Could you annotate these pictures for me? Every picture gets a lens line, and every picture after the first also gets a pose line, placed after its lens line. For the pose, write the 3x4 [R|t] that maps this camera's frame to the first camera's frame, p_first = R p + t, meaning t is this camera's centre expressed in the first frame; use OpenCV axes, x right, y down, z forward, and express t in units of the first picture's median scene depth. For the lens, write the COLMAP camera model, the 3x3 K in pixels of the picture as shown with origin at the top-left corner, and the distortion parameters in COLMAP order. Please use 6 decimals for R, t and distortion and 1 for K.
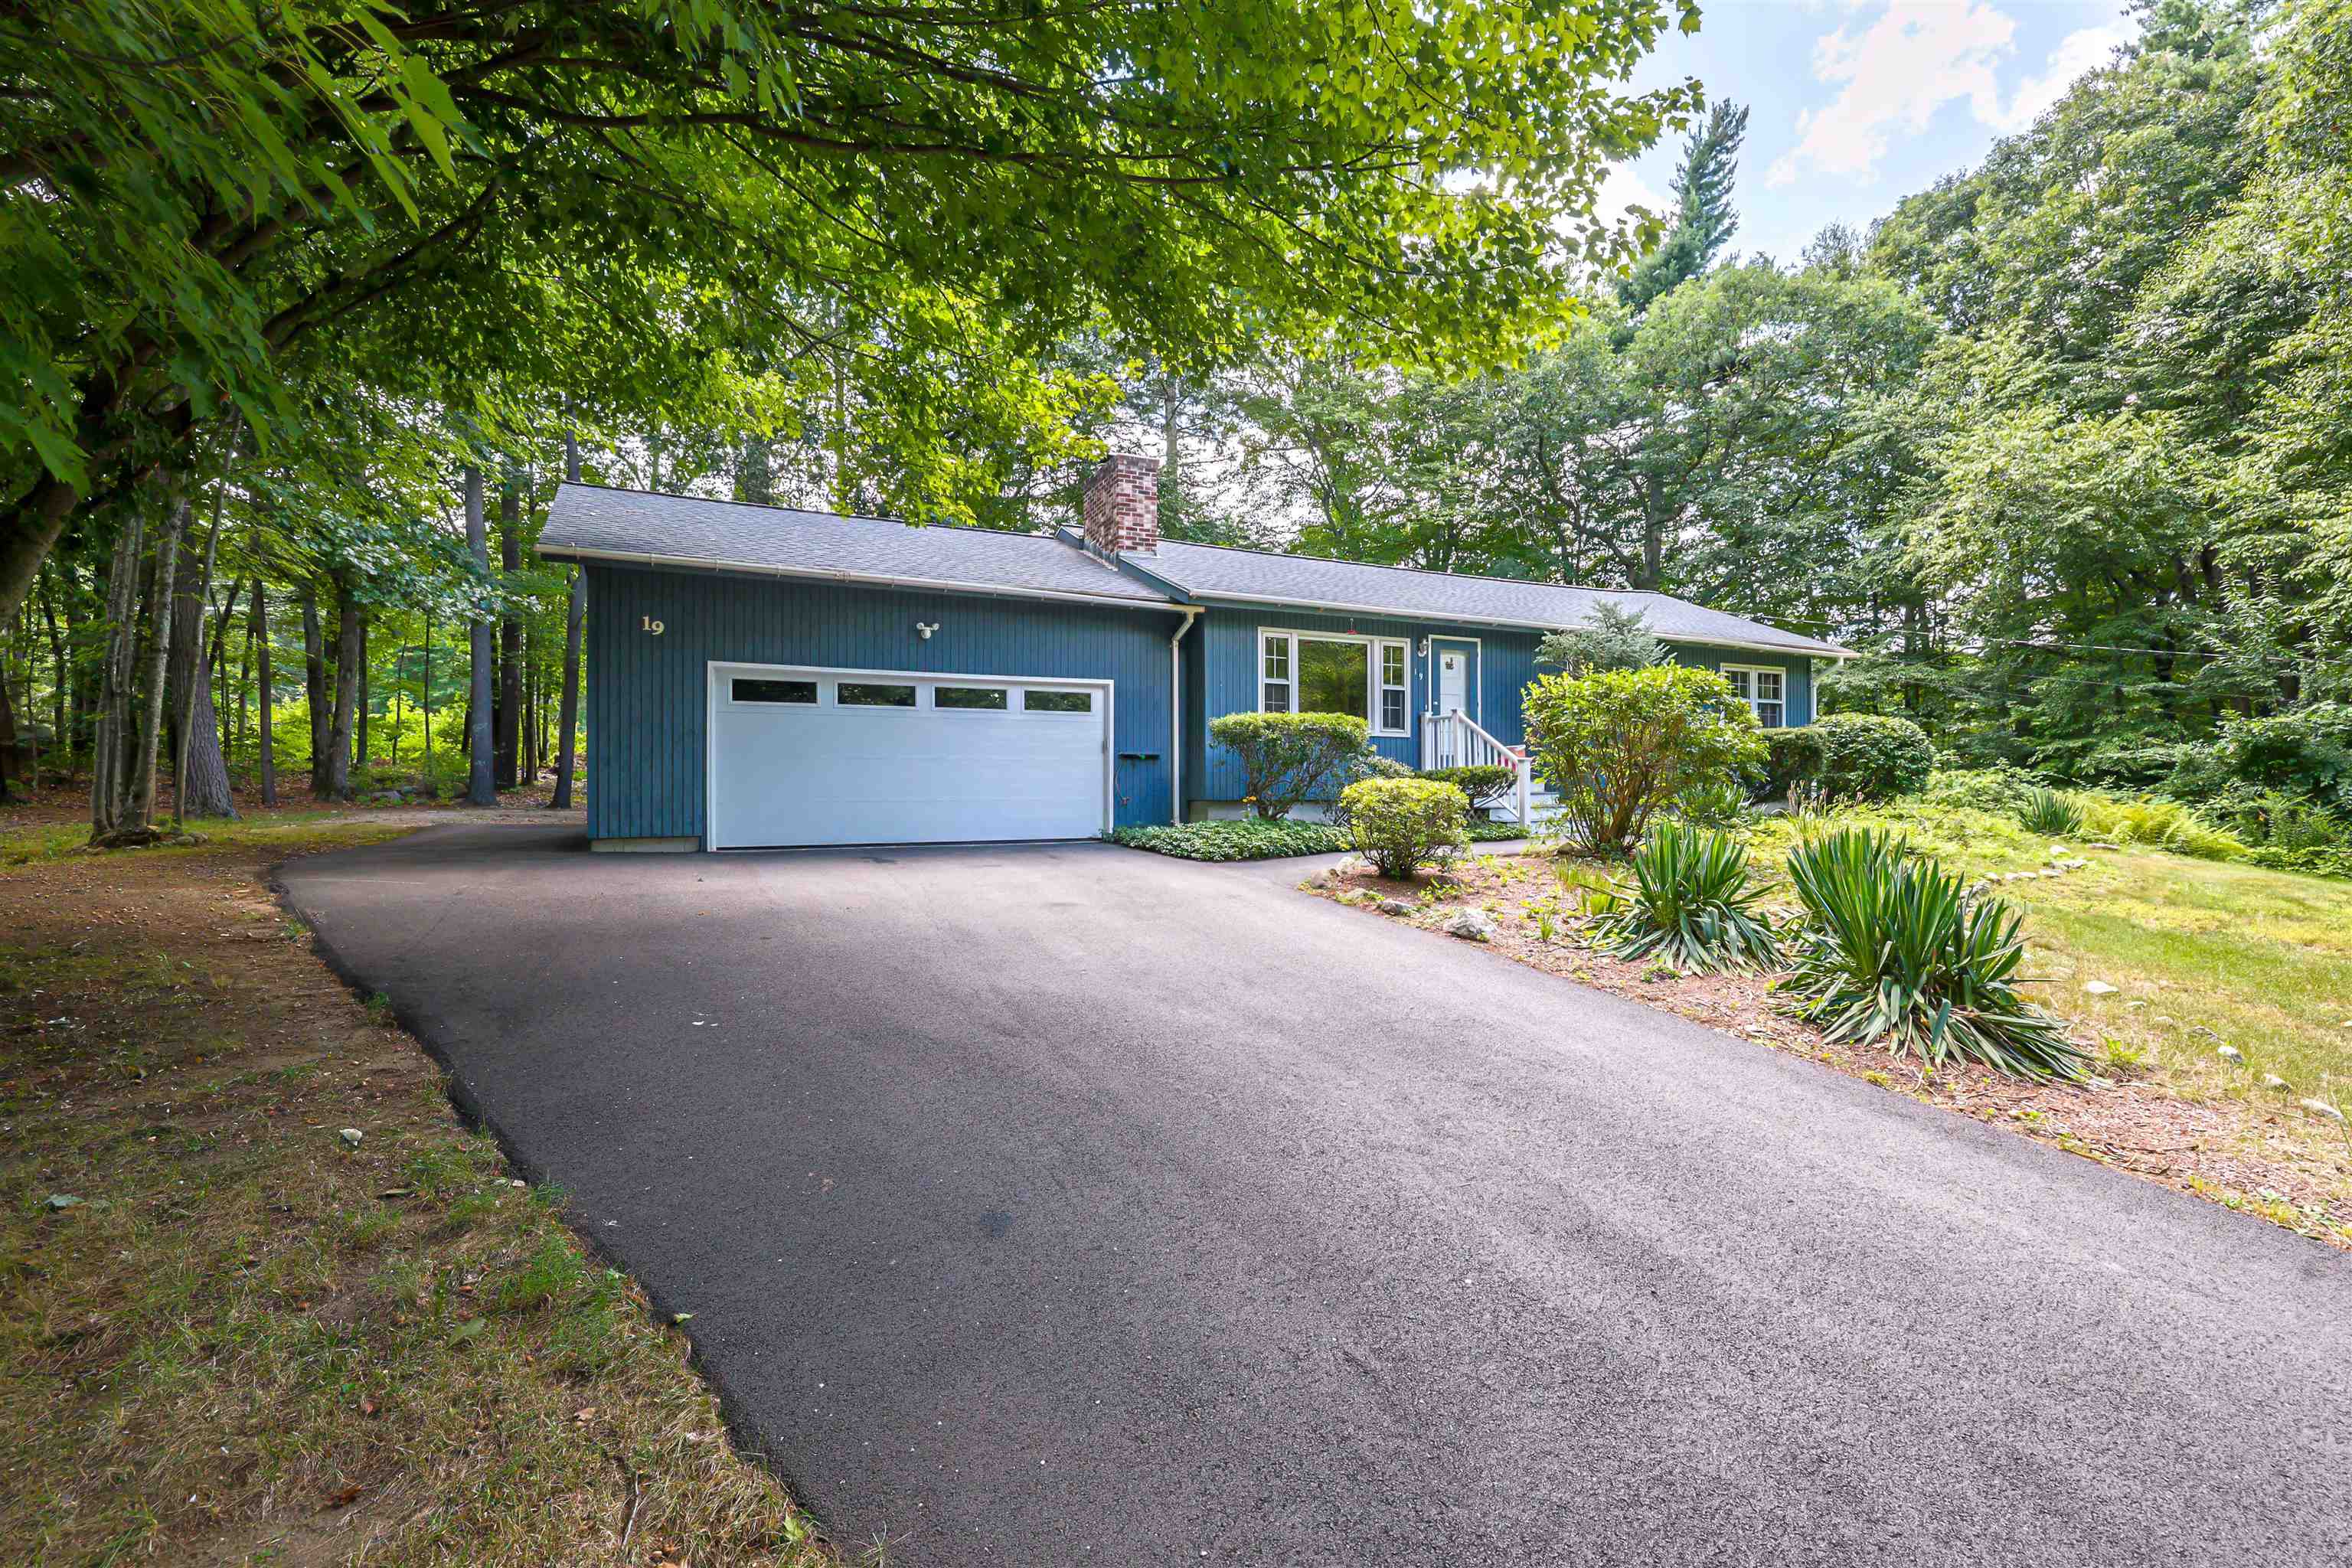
lens RADIAL K [[1014.9, 0, 1169.2], [0, 1014.9, 783.9], [0, 0, 1]] dist [0.001286, -0.000663]
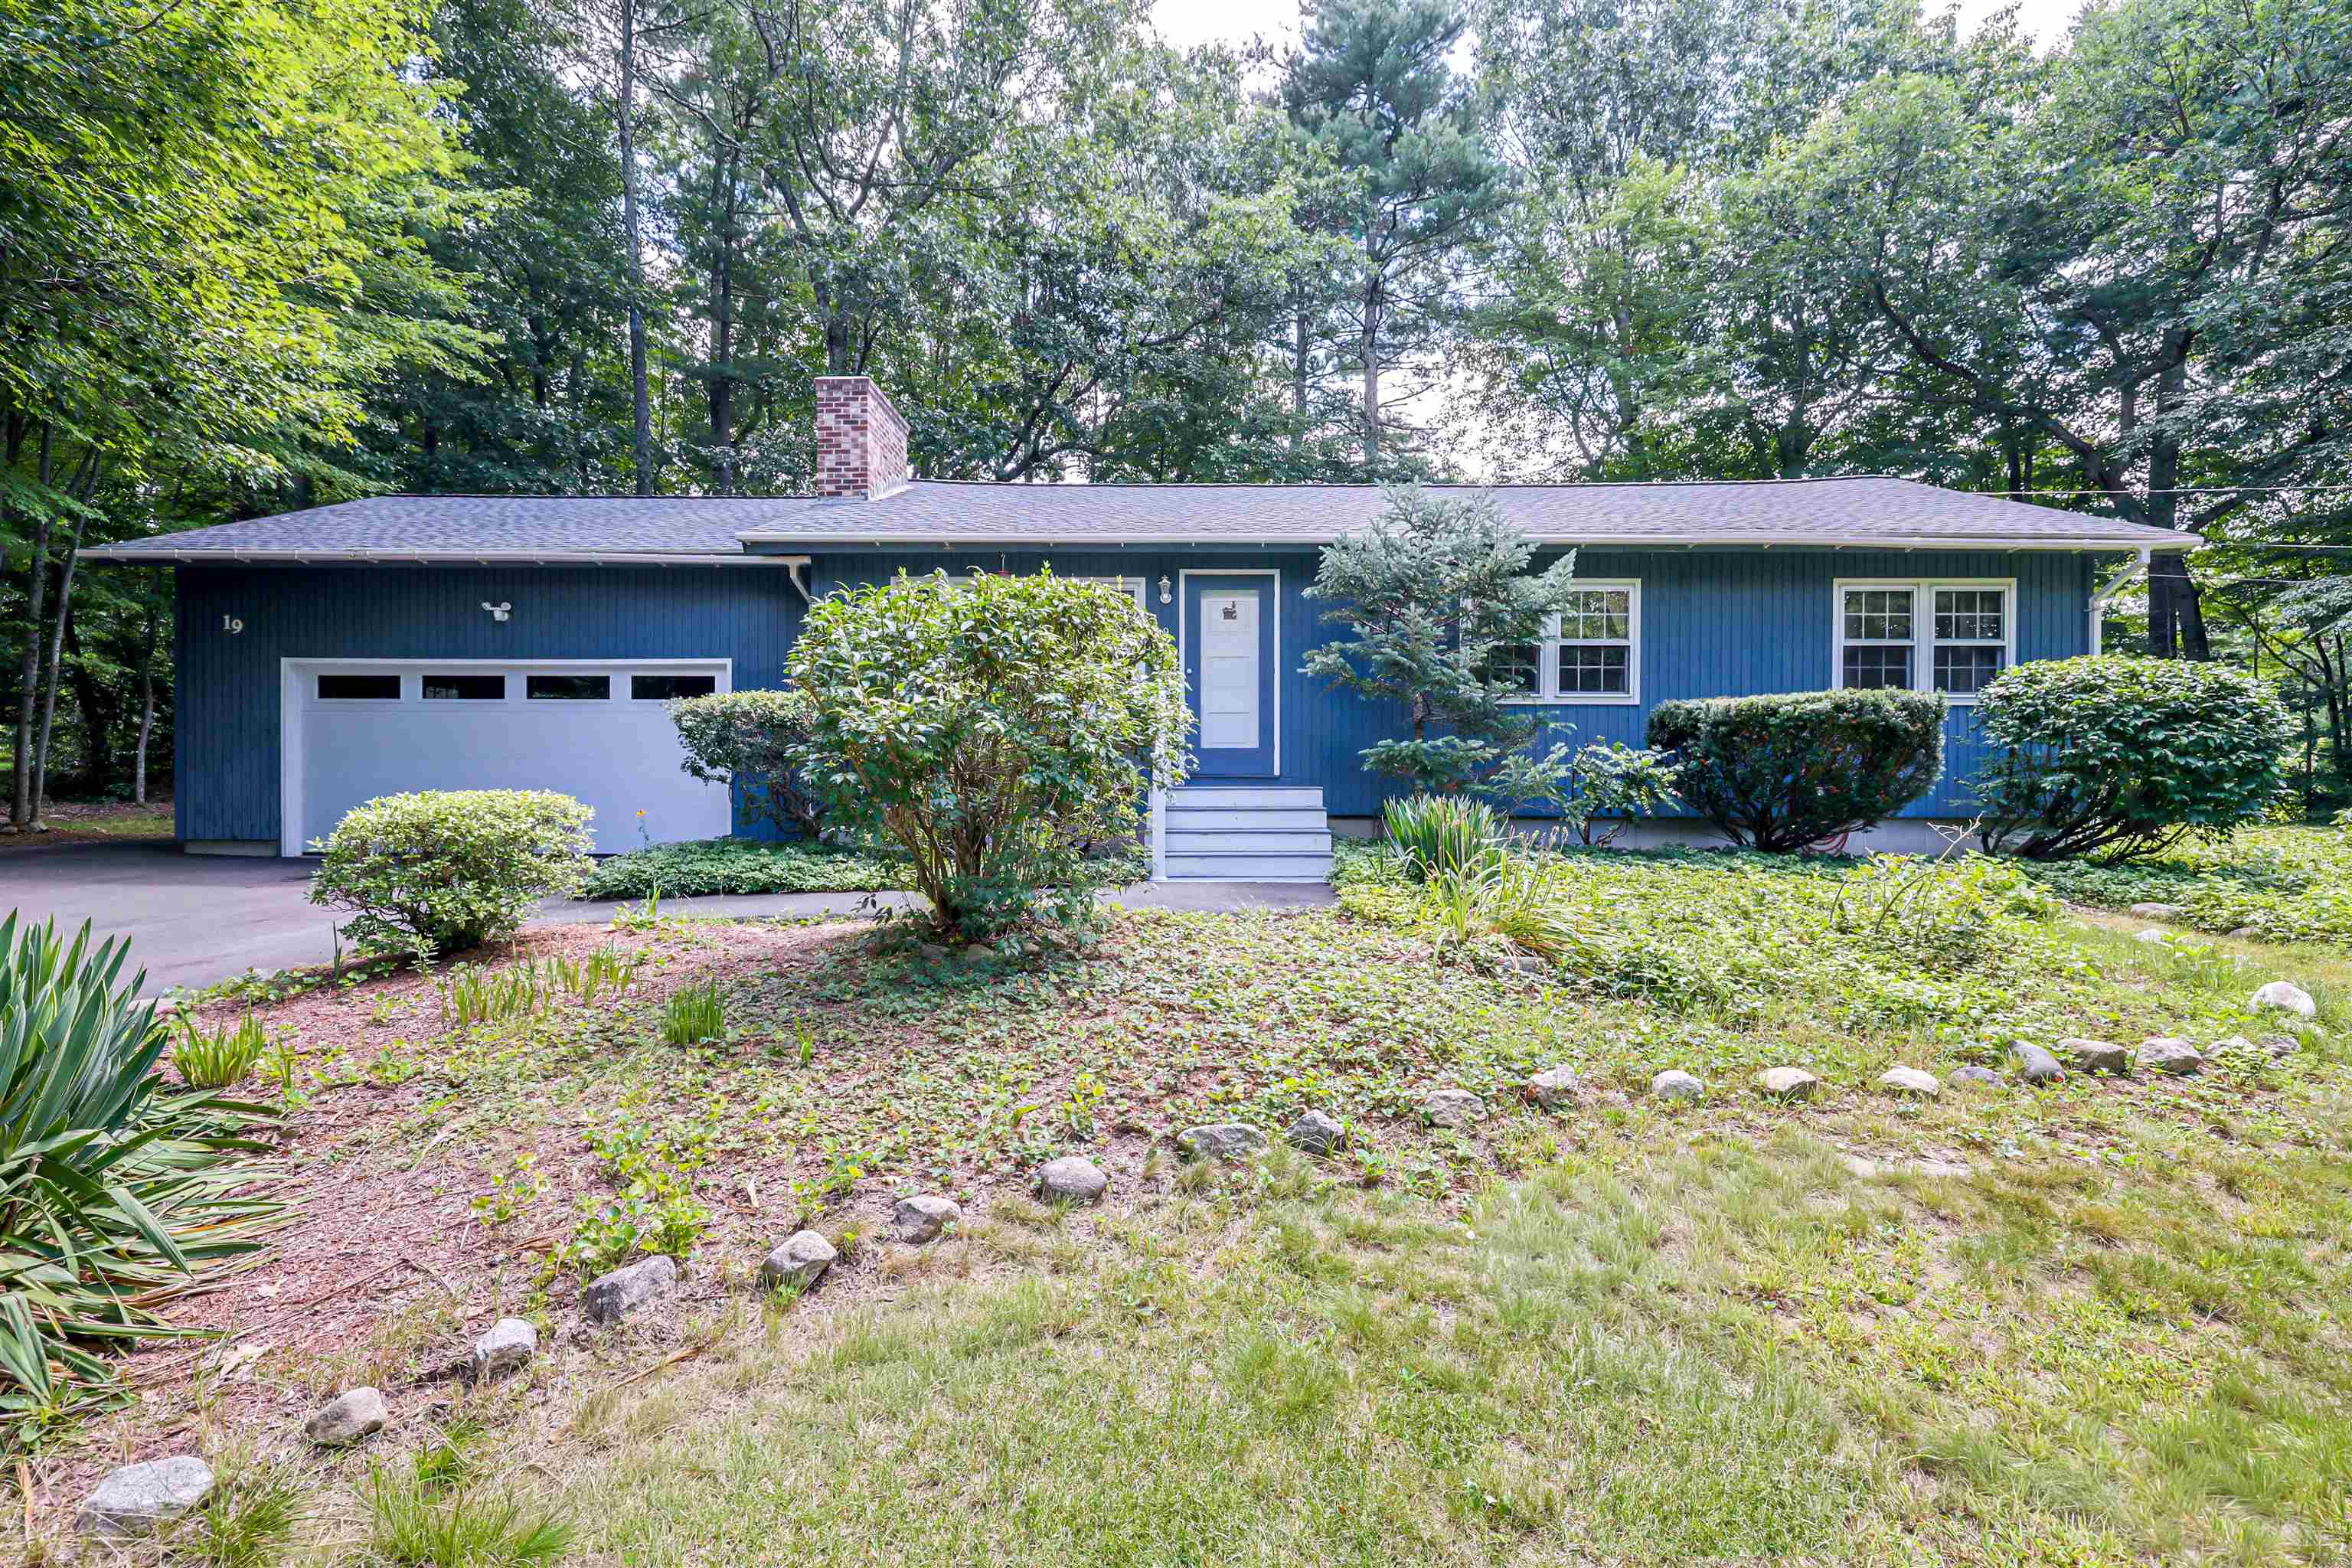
lens RADIAL K [[1014.9, 0, 1169.2], [0, 1014.9, 783.9], [0, 0, 1]] dist [0.001286, -0.000663]
pose [[0.893888, 0.007390, -0.448229, 0.607191], [-0.004480, 0.999961, 0.007552, -0.010764], [0.448267, -0.004742, 0.893887, 0.432401]]
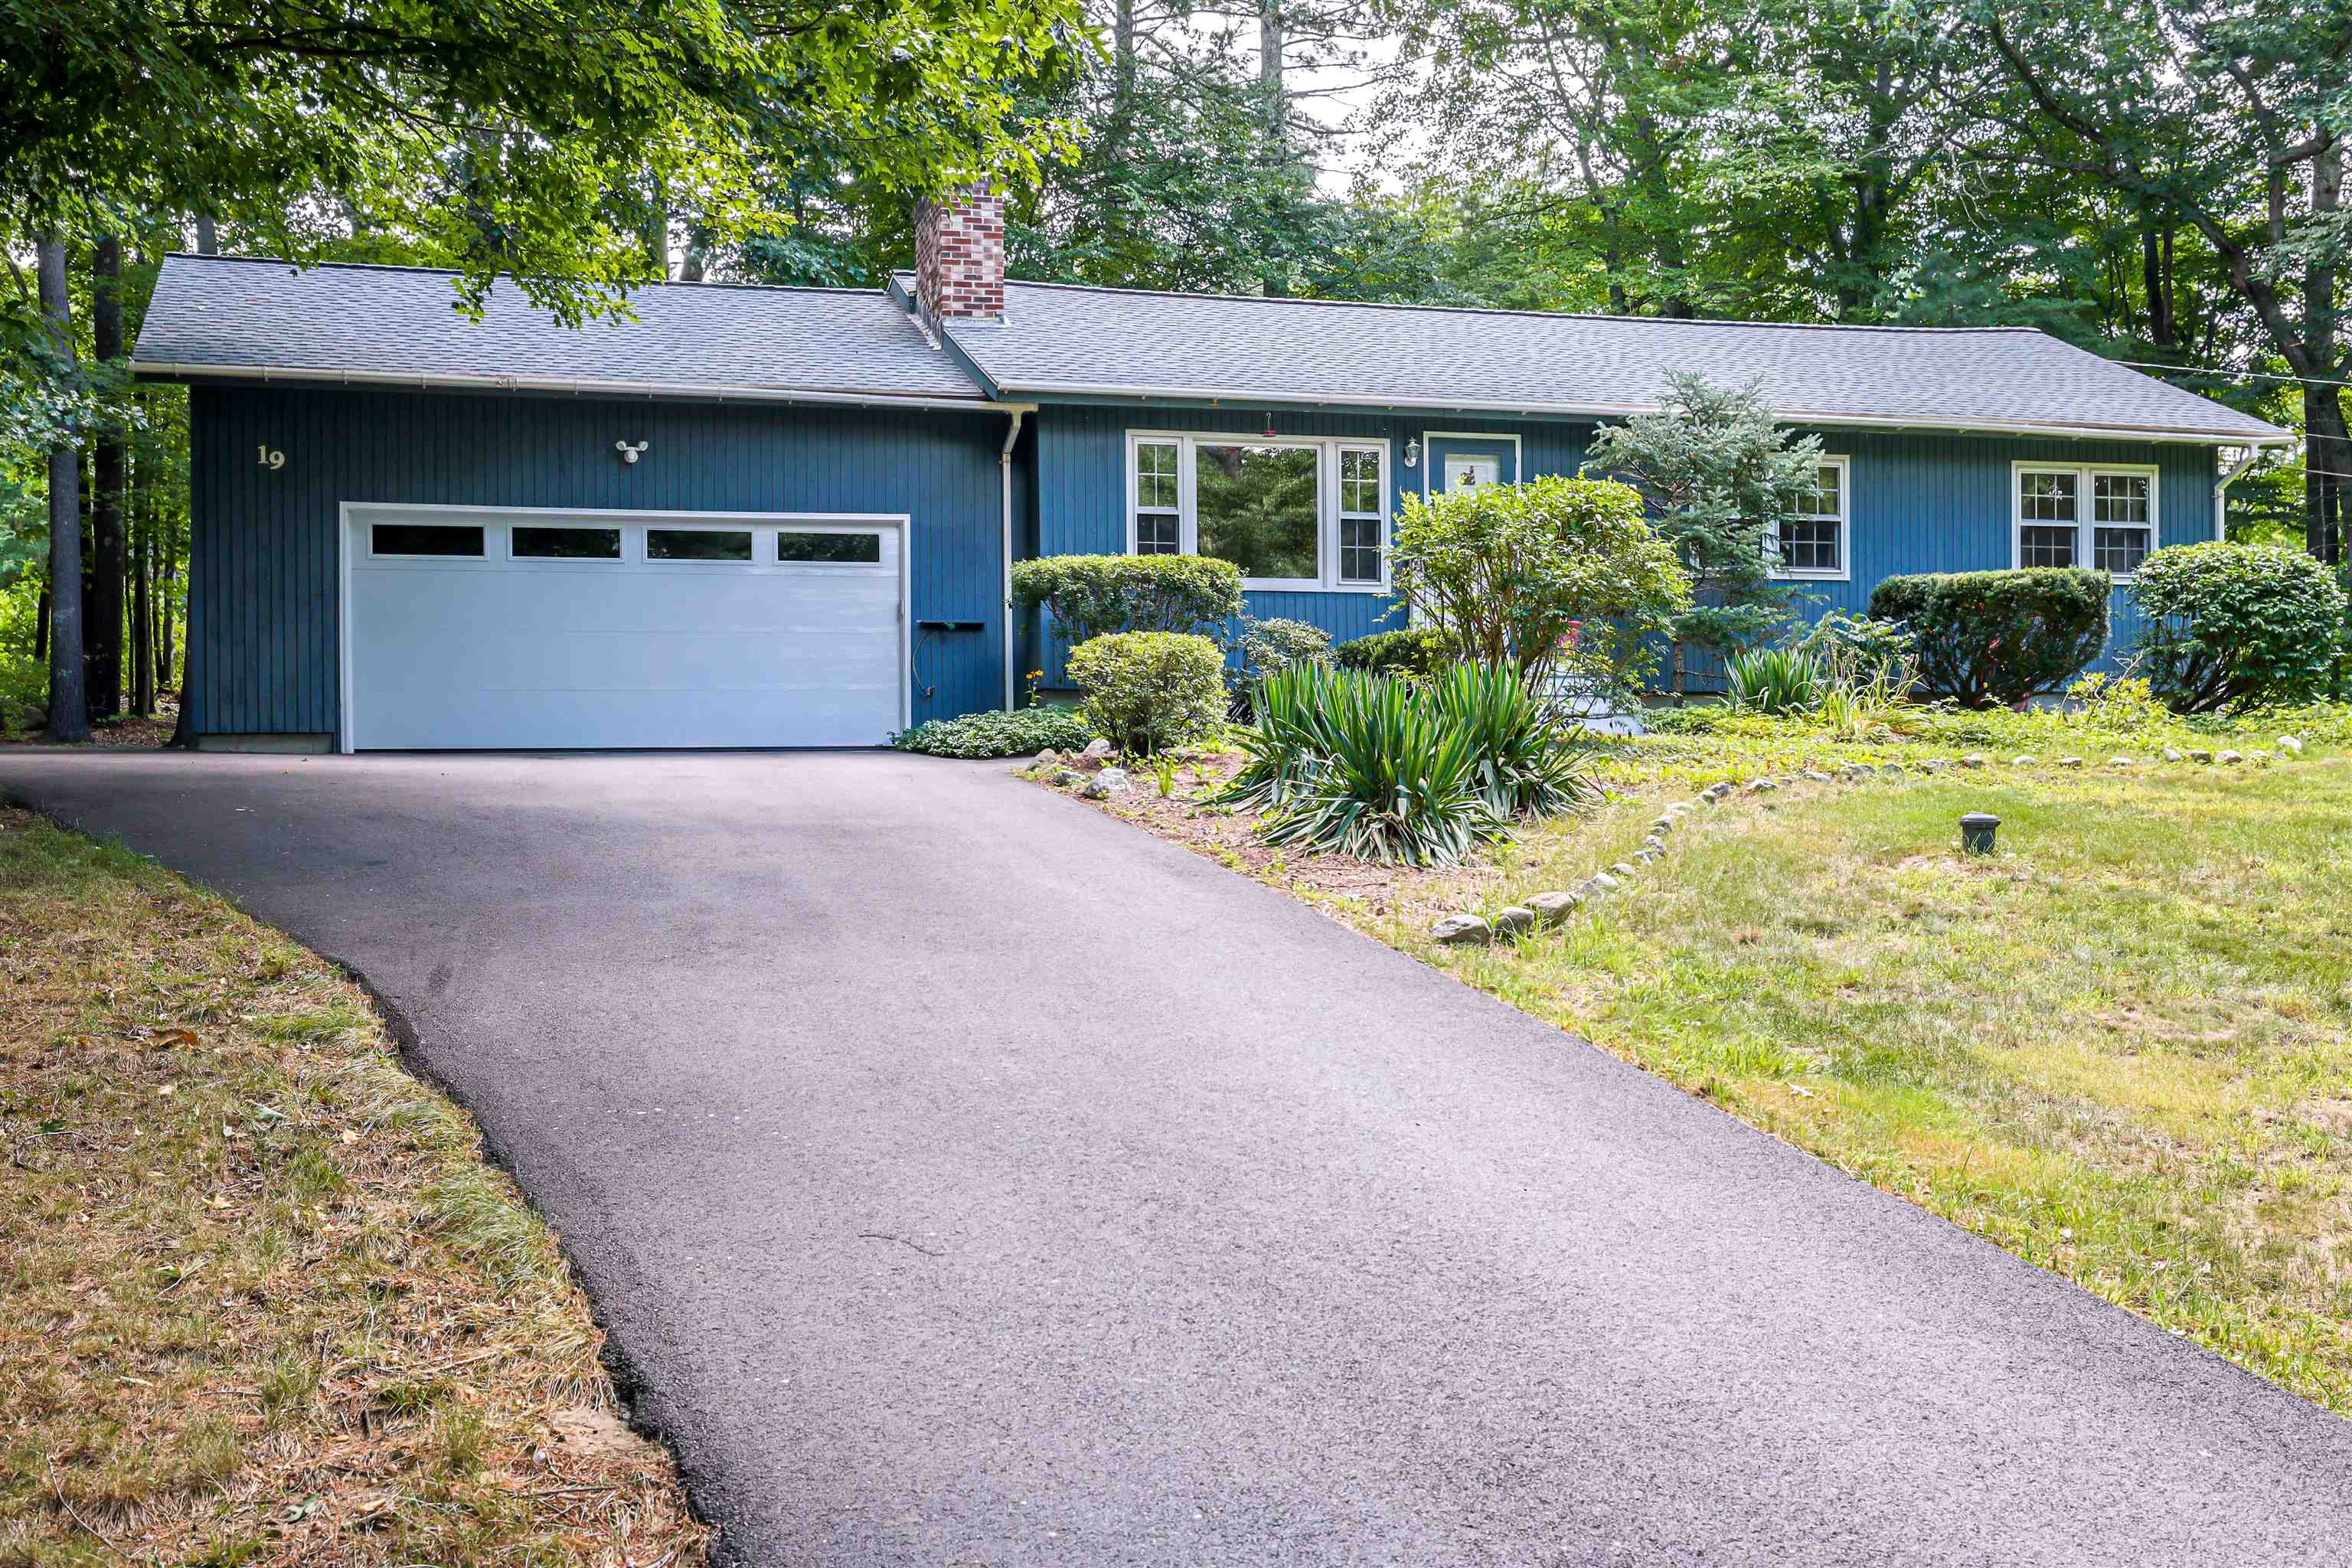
lens RADIAL K [[2390.2, 0, 1176.0], [0, 2390.2, 784.0], [0, 0, 1]] dist [0.000220, -0.020359]
pose [[0.987350, -0.005277, -0.158468, 0.371889], [0.006814, 0.999935, 0.009160, 0.065091], [0.158410, -0.010124, 0.987322, -0.557484]]
